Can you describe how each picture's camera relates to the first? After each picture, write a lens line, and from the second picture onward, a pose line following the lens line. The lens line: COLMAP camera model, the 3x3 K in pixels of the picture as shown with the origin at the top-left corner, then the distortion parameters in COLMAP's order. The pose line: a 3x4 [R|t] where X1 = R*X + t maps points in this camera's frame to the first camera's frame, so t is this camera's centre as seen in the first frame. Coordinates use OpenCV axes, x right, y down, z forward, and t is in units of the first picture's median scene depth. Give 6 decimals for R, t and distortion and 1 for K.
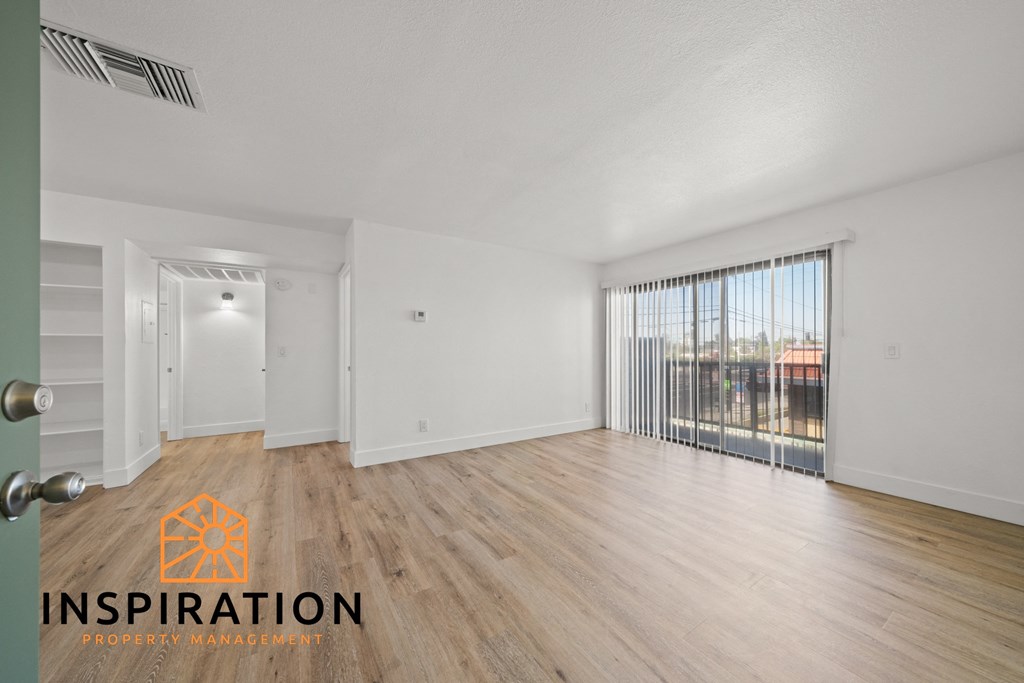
lens RADIAL K [[350.7, 0, 507.8], [0, 350.7, 347.1], [0, 0, 1]] dist [-0.014630, 0.000464]
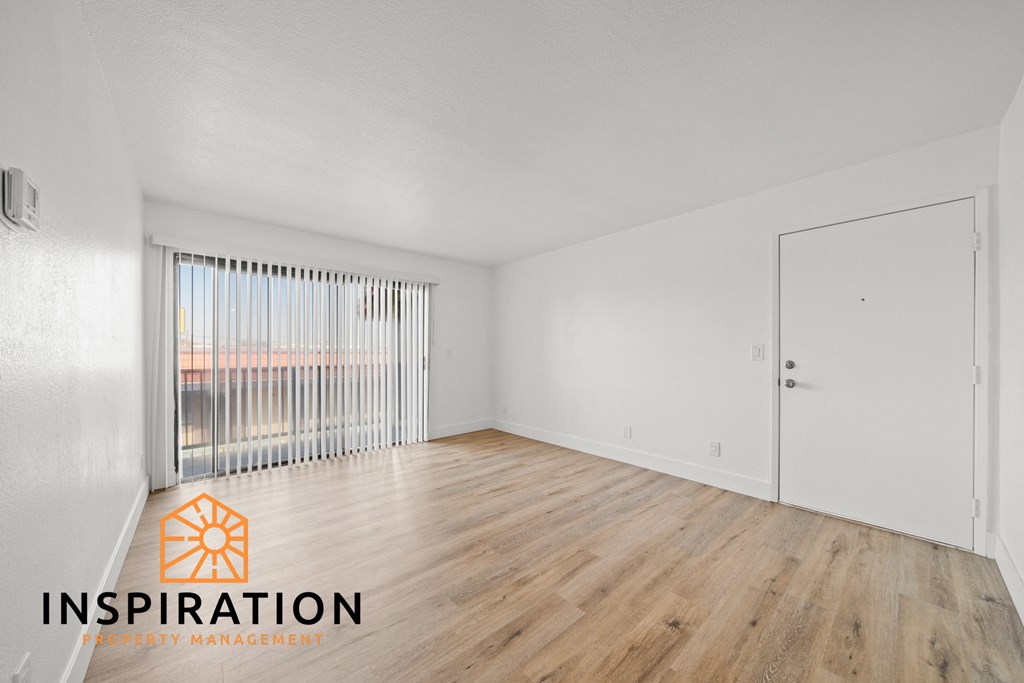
lens RADIAL K [[350.7, 0, 513.0], [0, 350.7, 346.7], [0, 0, 1]] dist [-0.014630, 0.000464]
pose [[-0.158075, 0.014304, 0.987324, -0.575956], [-0.004904, 0.999871, -0.015271, 0.002972], [-0.987415, -0.007256, -0.157984, 0.811942]]
